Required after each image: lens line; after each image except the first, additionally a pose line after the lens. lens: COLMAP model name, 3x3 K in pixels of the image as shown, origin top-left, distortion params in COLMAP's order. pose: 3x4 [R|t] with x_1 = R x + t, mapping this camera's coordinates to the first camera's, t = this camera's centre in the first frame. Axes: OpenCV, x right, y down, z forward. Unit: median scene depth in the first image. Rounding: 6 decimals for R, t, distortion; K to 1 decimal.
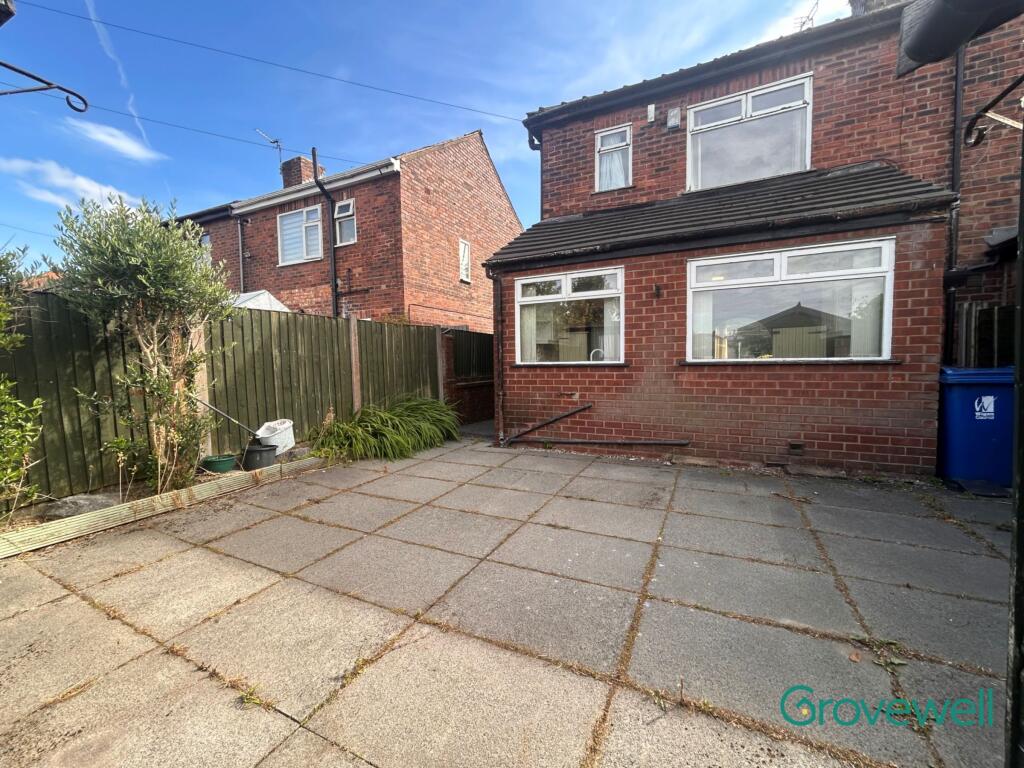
lens RADIAL K [[416.8, 0, 512.2], [0, 416.8, 382.9], [0, 0, 1]] dist [-0.001435, 0.000805]
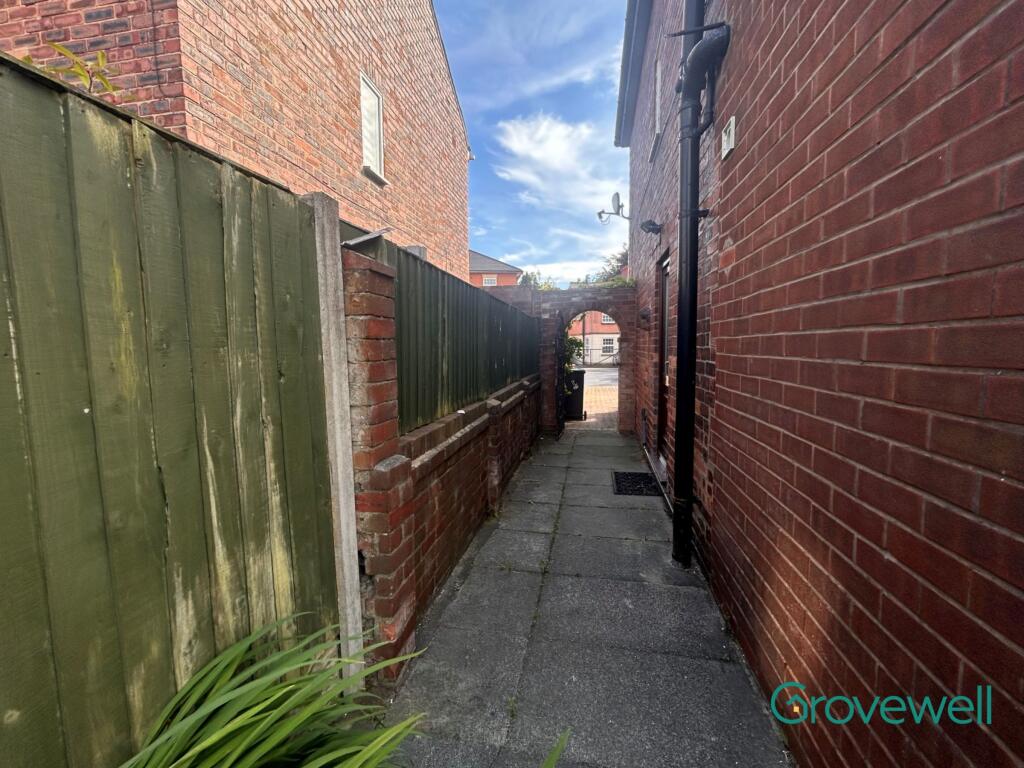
lens RADIAL K [[431.0, 0, 512.2], [0, 431.0, 381.7], [0, 0, 1]] dist [-0.000849, 0.000326]
pose [[0.962263, -0.013538, 0.271786, -0.209403], [0.005061, 0.999479, 0.031865, -0.082713], [-0.272076, -0.029287, 0.961830, 1.091520]]
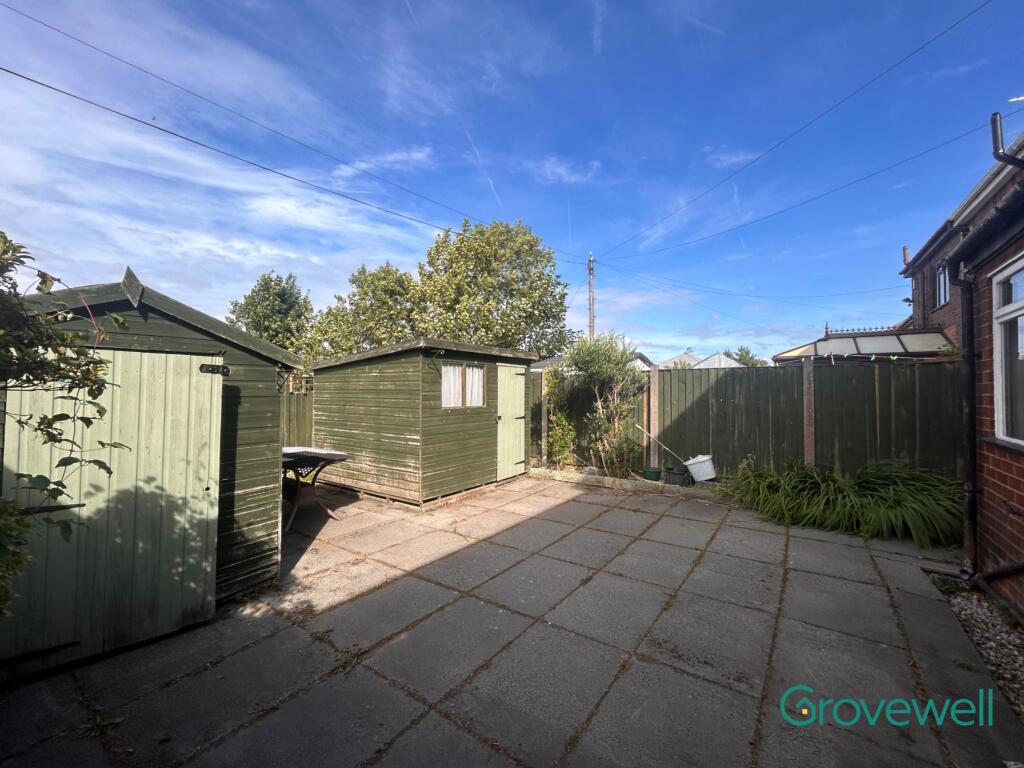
lens RADIAL K [[416.8, 0, 512.2], [0, 416.8, 382.9], [0, 0, 1]] dist [-0.001435, 0.000805]
pose [[-0.166530, 0.000077, -0.986036, 0.684247], [-0.051116, 0.998655, 0.008711, -0.096279], [0.984711, 0.051853, -0.166302, 0.544071]]
